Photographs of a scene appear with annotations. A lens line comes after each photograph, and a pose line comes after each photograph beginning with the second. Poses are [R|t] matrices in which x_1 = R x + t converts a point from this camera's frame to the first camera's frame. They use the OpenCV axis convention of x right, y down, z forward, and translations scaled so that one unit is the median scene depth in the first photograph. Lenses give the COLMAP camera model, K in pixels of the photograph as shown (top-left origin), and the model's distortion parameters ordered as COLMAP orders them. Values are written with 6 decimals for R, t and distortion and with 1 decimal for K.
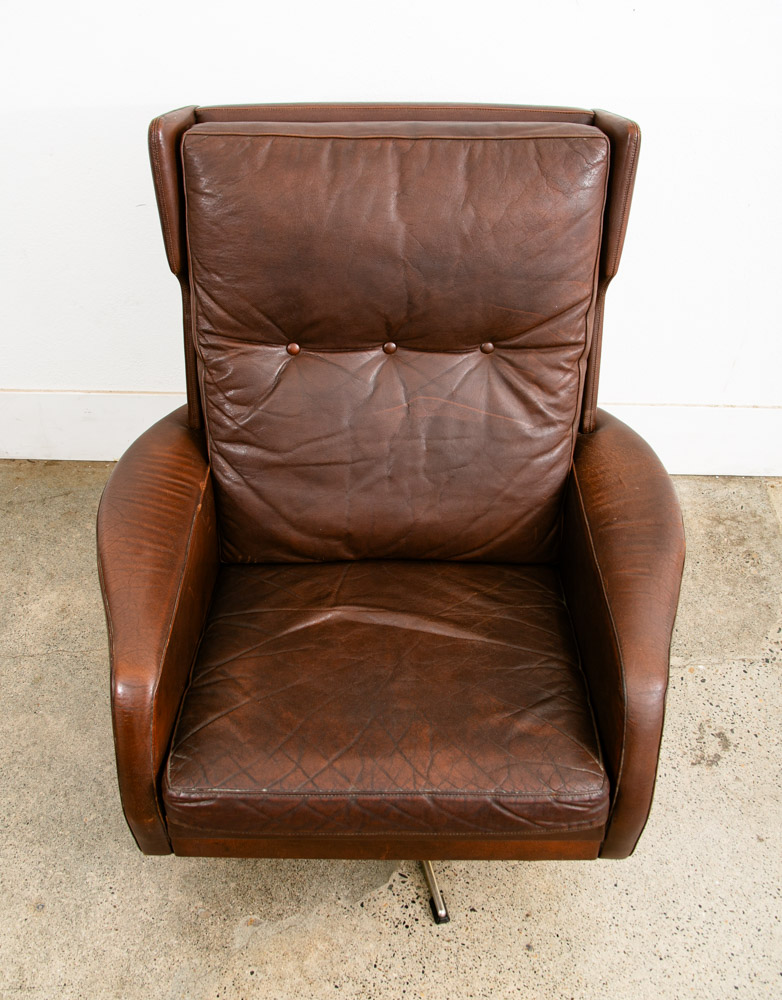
lens RADIAL K [[1080.5, 0, 391.0], [0, 1080.5, 500.0], [0, 0, 1]] dist [-0.128470, 0.136371]
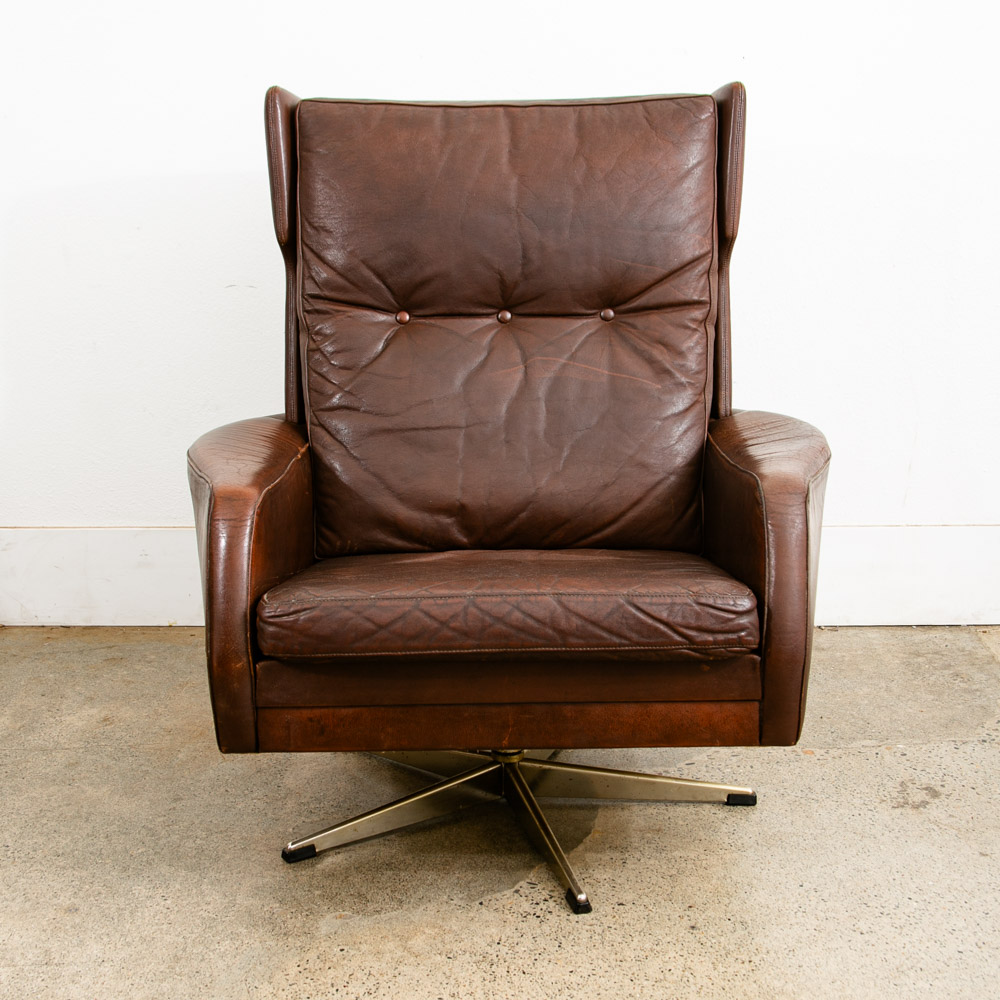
lens RADIAL K [[1659.0, 0, 500.7], [0, 1659.0, 547.2], [0, 0, 1]] dist [-0.047952, 0.117556]
pose [[0.999836, -0.017969, -0.002021, -0.005315], [0.015294, 0.899975, -0.435673, 0.686764], [0.009648, 0.435571, 0.900103, -0.228324]]
